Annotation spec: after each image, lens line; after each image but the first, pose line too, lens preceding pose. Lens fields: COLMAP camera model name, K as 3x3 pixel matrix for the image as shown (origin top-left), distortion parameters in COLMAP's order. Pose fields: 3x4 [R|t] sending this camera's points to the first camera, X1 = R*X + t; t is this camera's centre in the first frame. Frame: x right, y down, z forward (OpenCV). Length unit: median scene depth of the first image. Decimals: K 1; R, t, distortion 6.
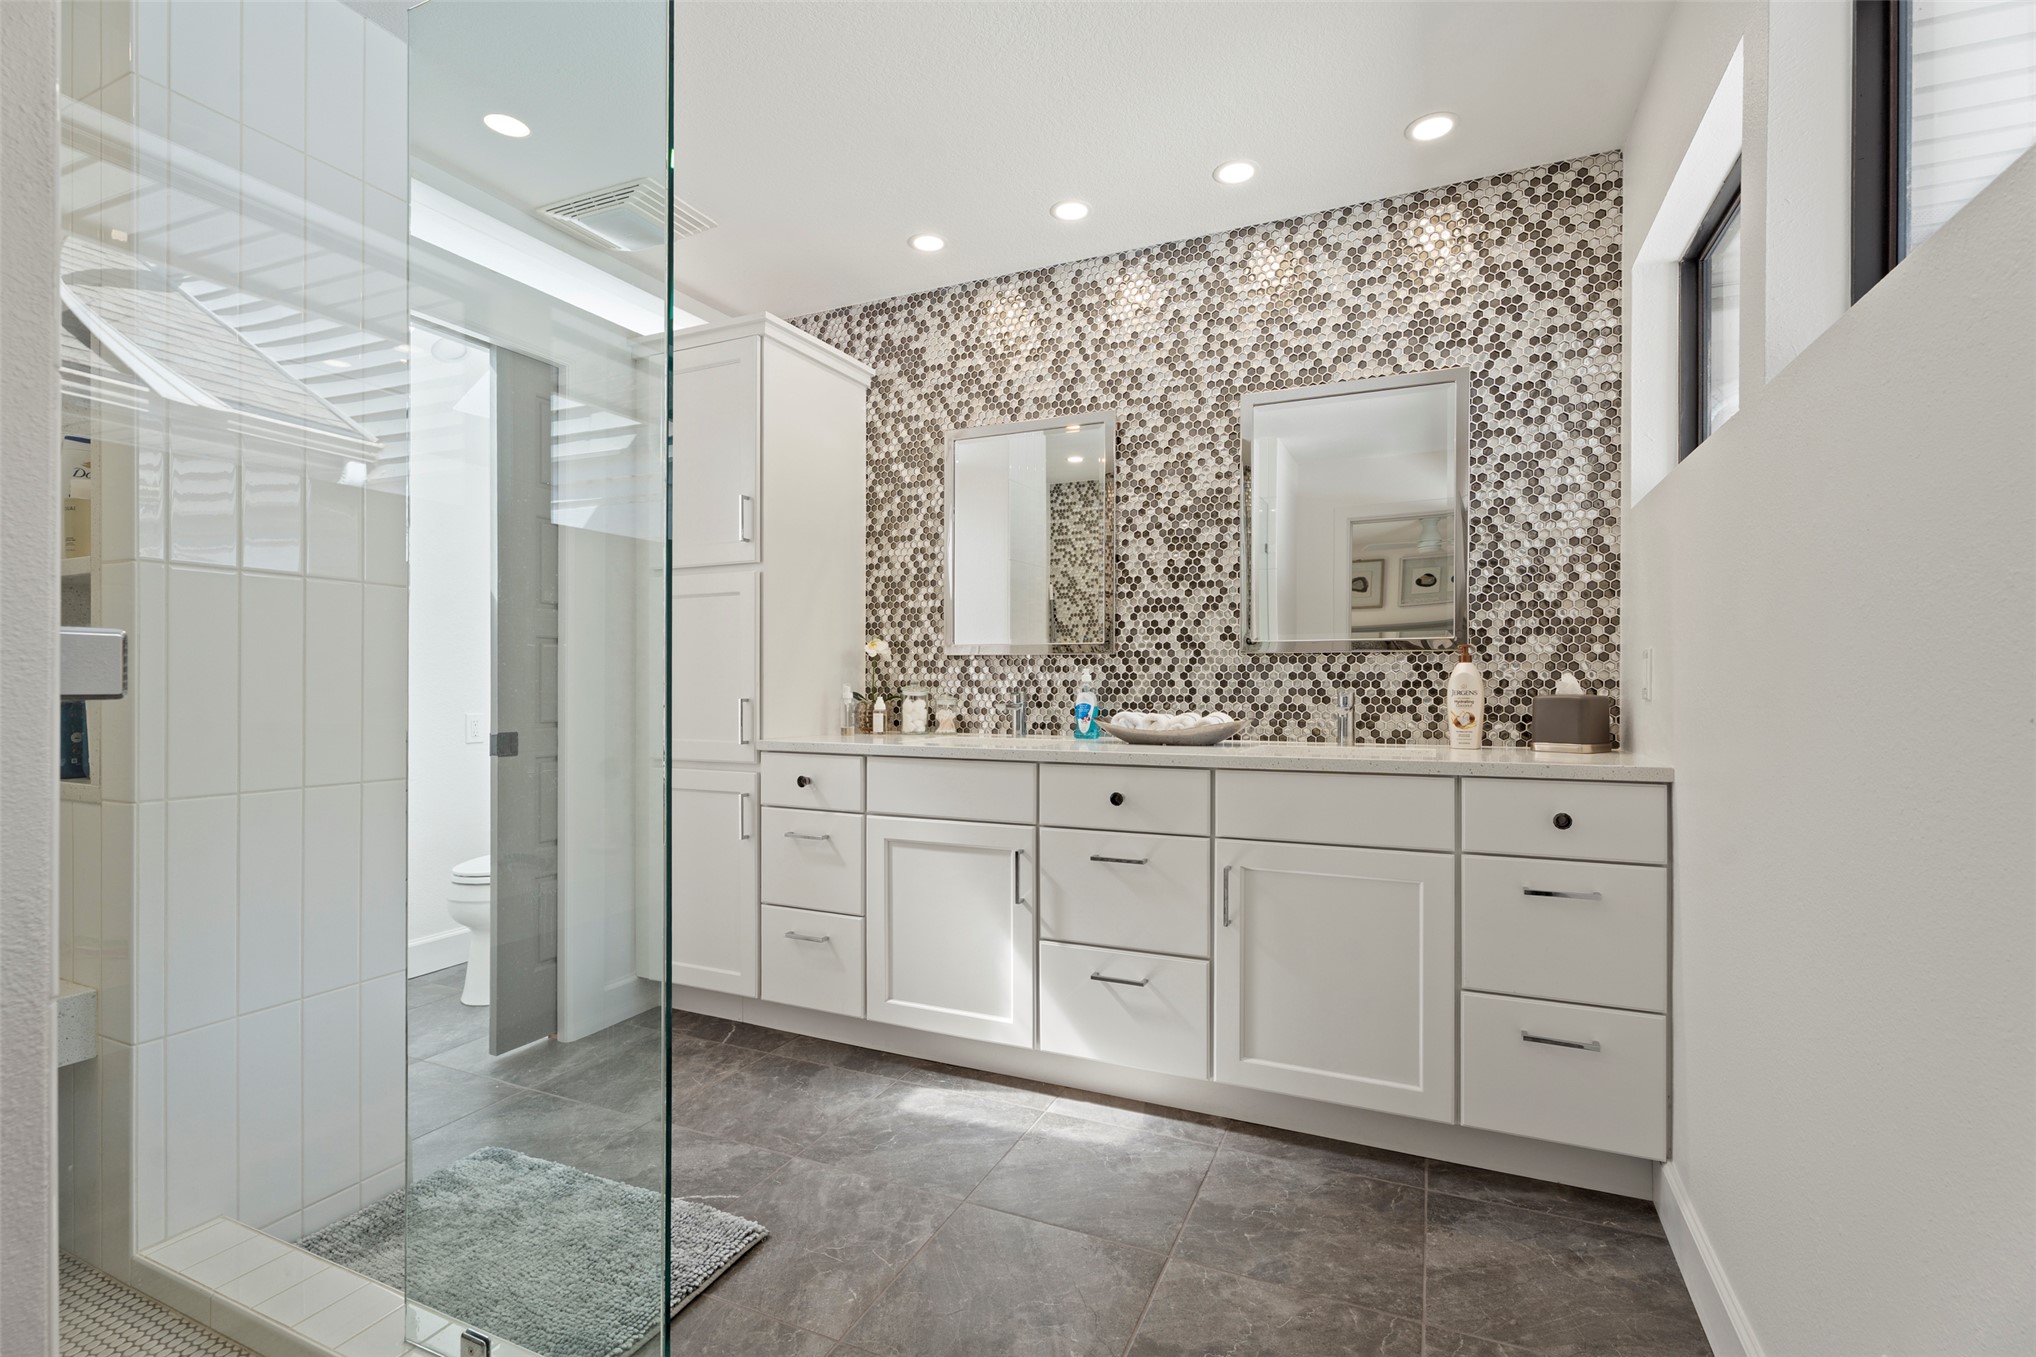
lens RADIAL K [[918.0, 0, 1026.5], [0, 918.0, 684.1], [0, 0, 1]] dist [0.007720, -0.003059]
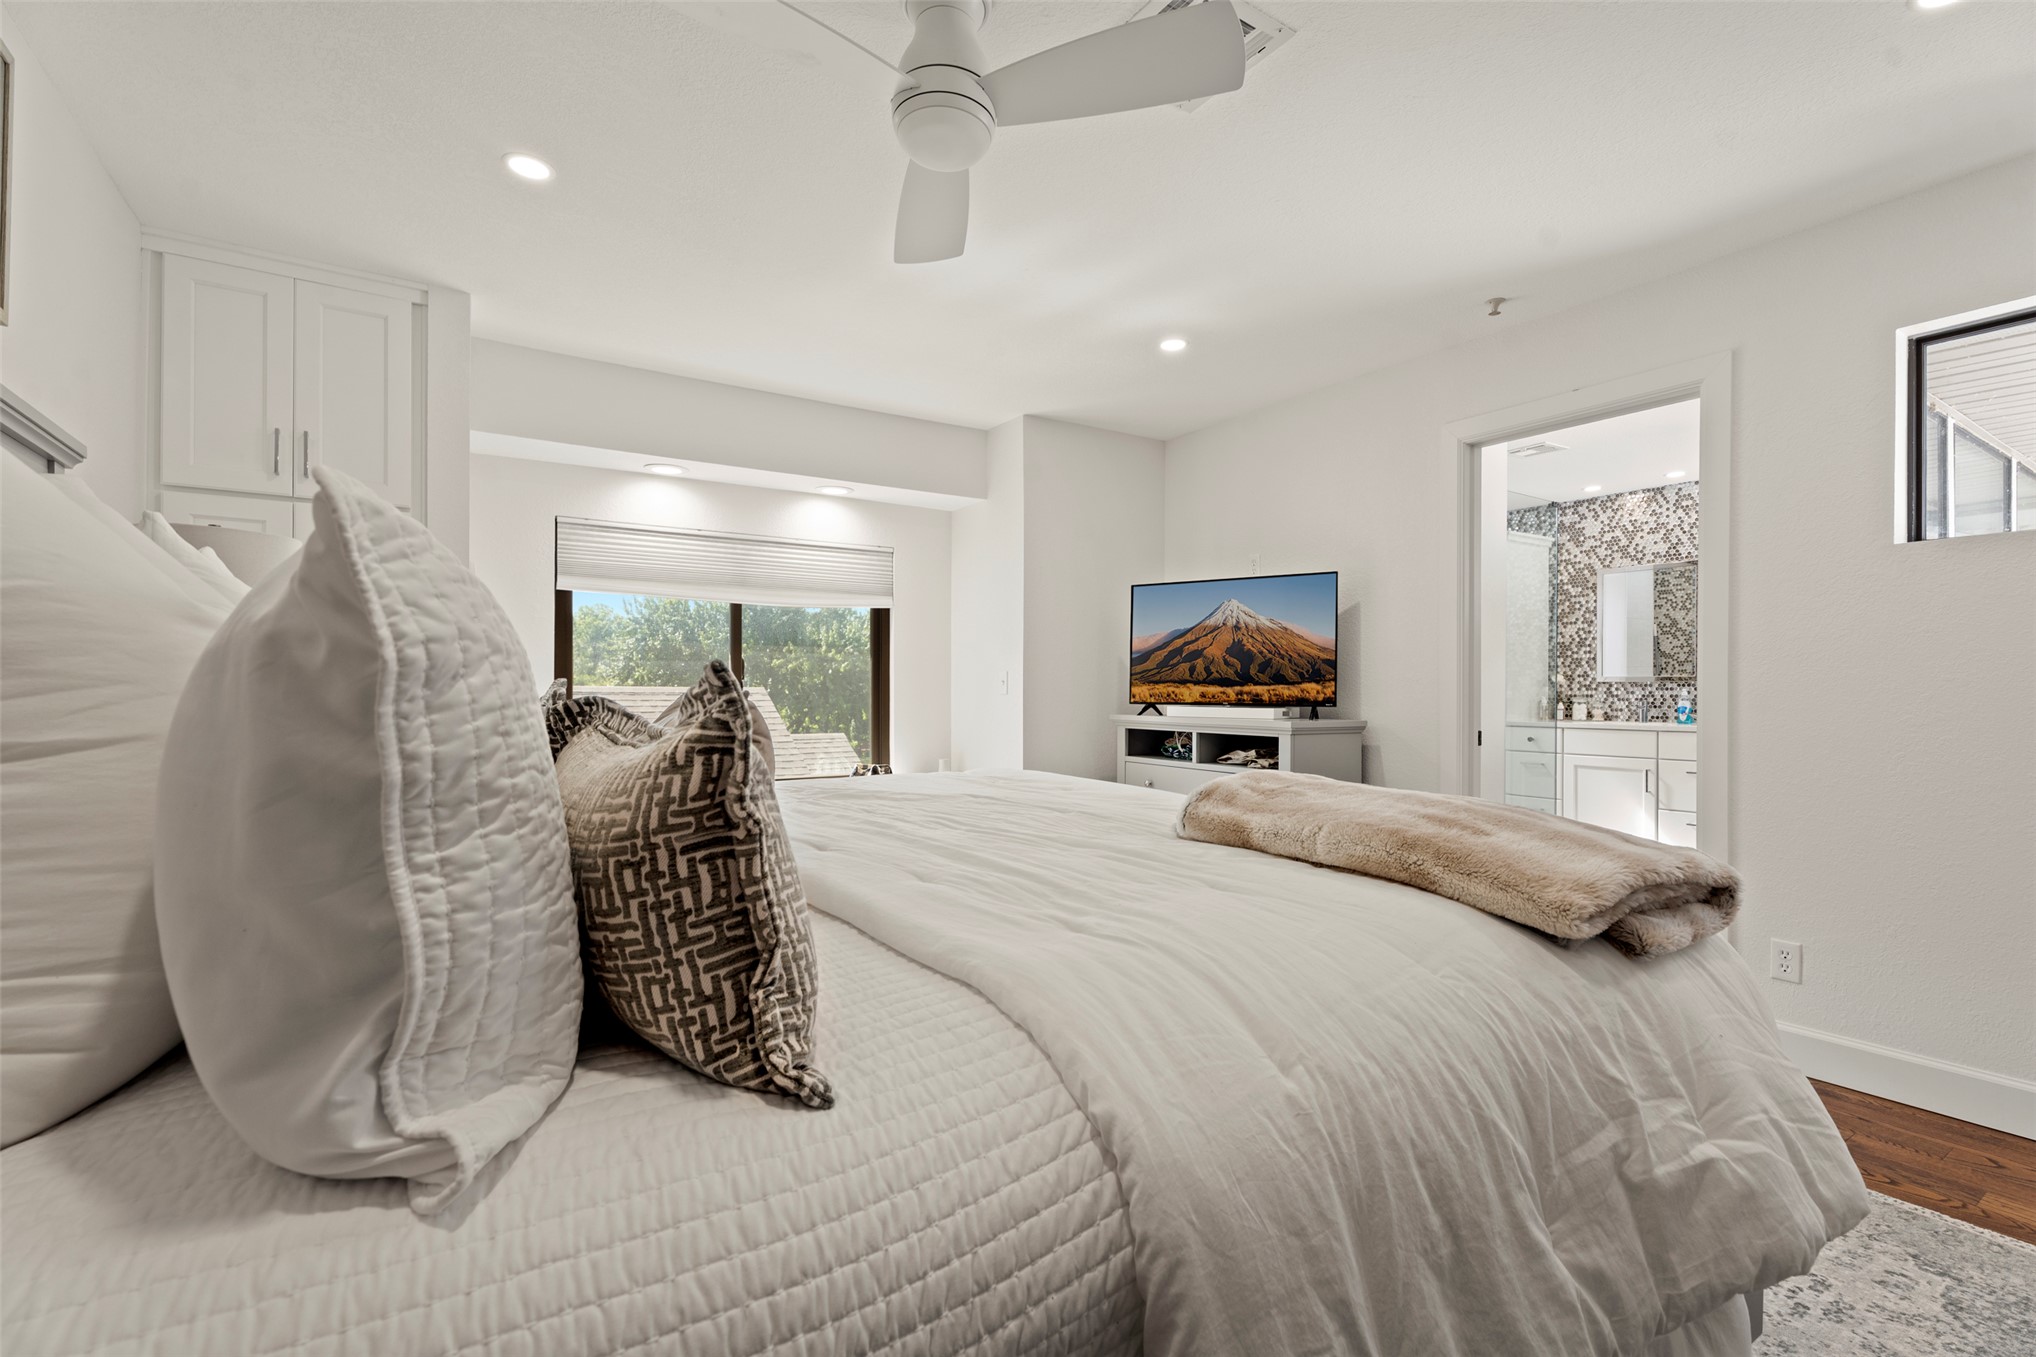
lens RADIAL K [[918.0, 0, 1024.5], [0, 918.0, 691.5], [0, 0, 1]] dist [0.007720, -0.003059]
pose [[0.846707, -0.000093, -0.532059, -0.086210], [-0.000956, 0.999998, -0.001695, -0.006460], [0.532058, 0.001944, 0.846706, -1.490127]]
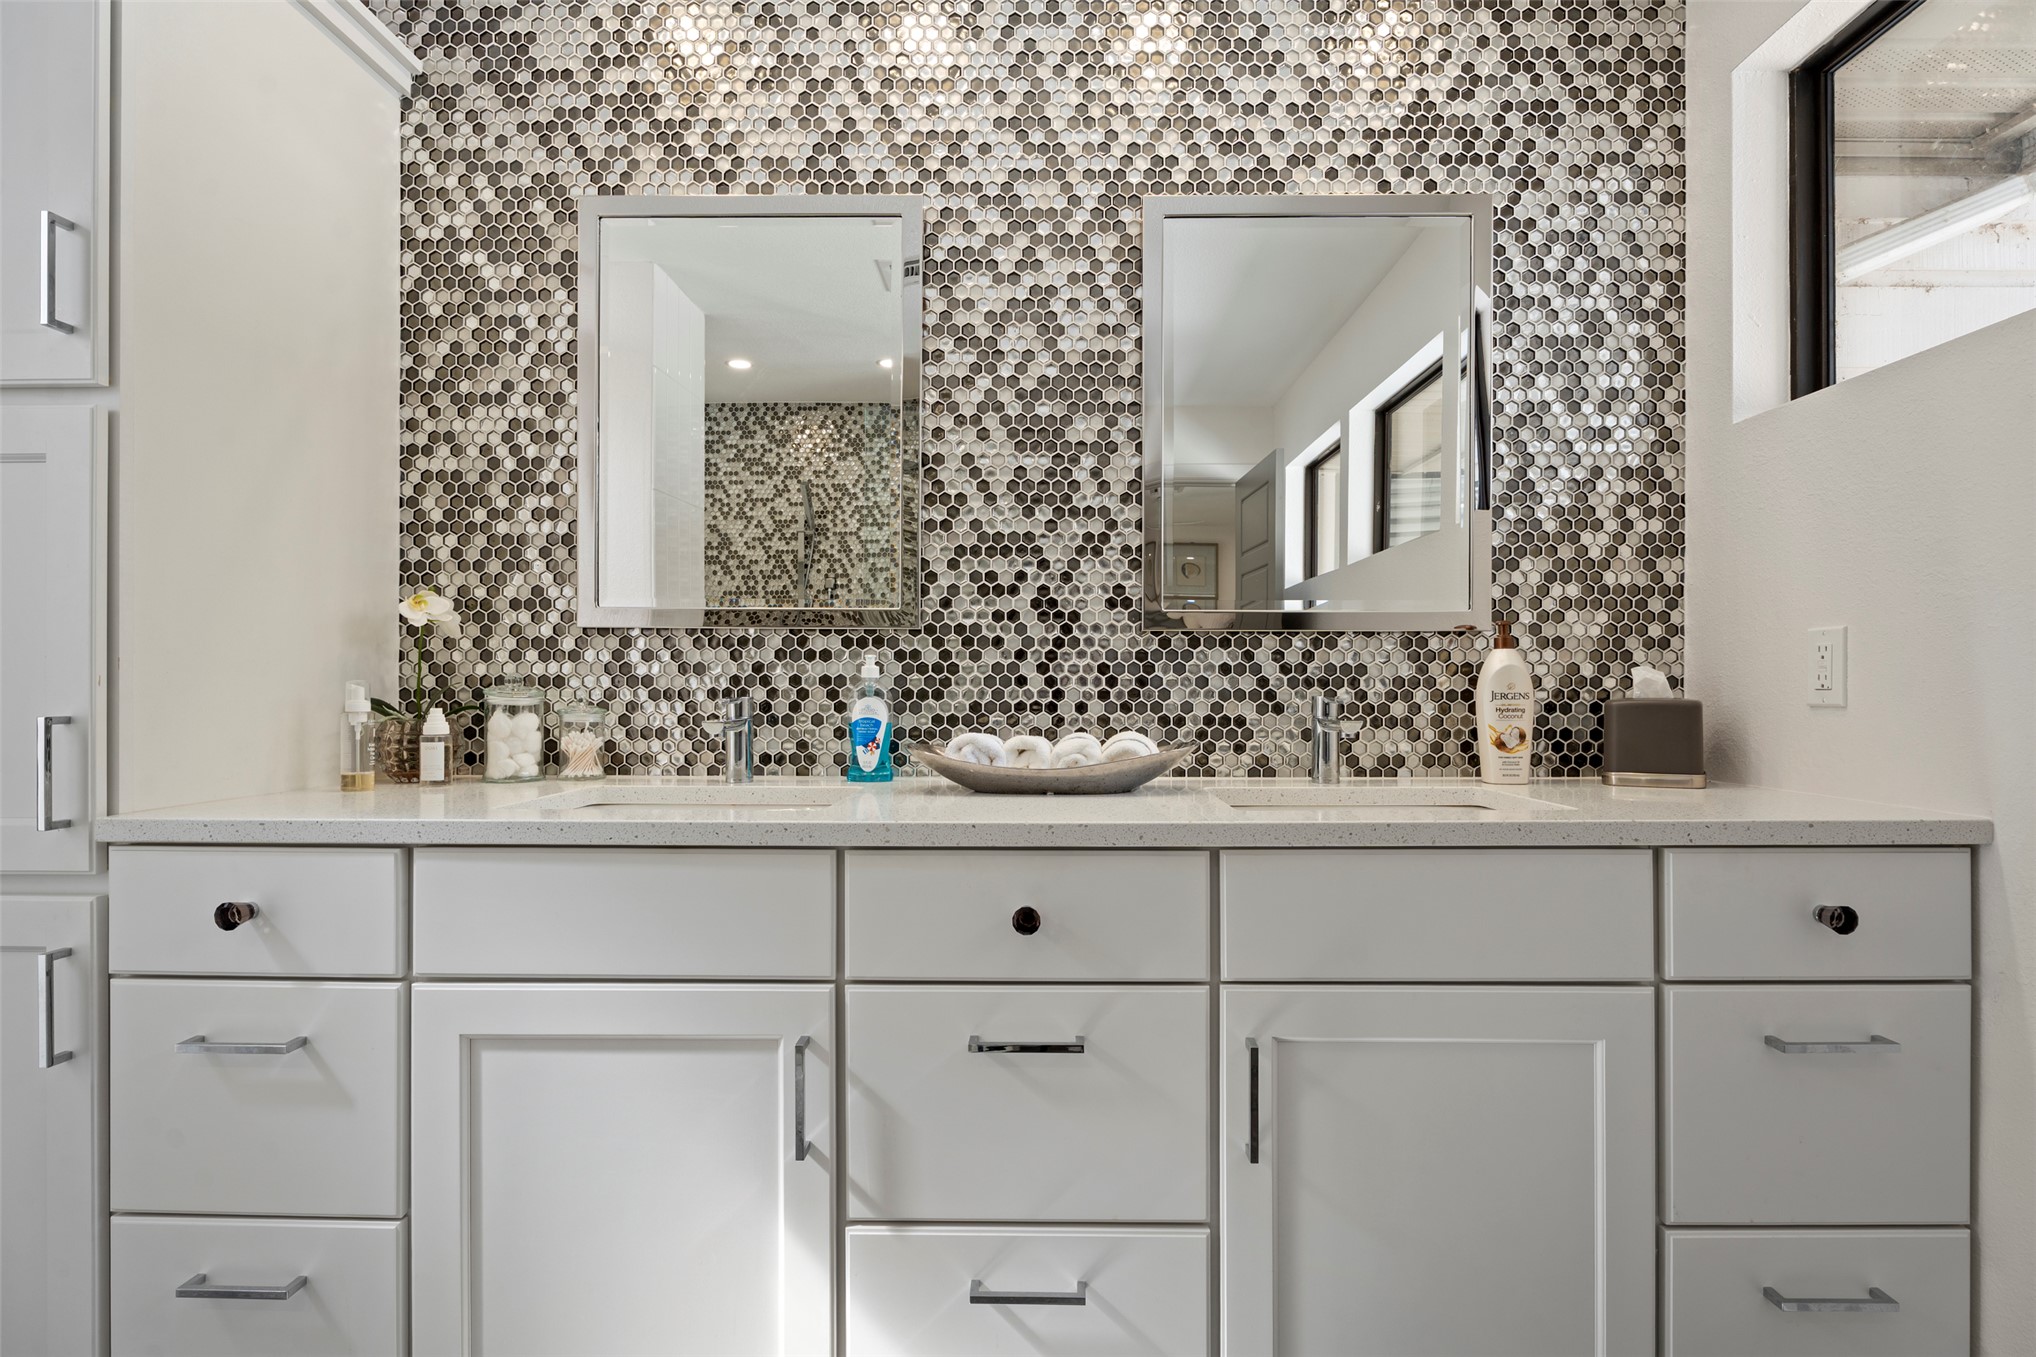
lens RADIAL K [[991.5, 0, 1028.9], [0, 991.5, 686.3], [0, 0, 1]] dist [-0.004357, 0.001782]
pose [[0.917797, -0.000803, 0.397050, -0.085223], [-0.000100, 0.999997, 0.002254, 0.001002], [-0.397051, -0.002108, 0.917794, 0.420219]]
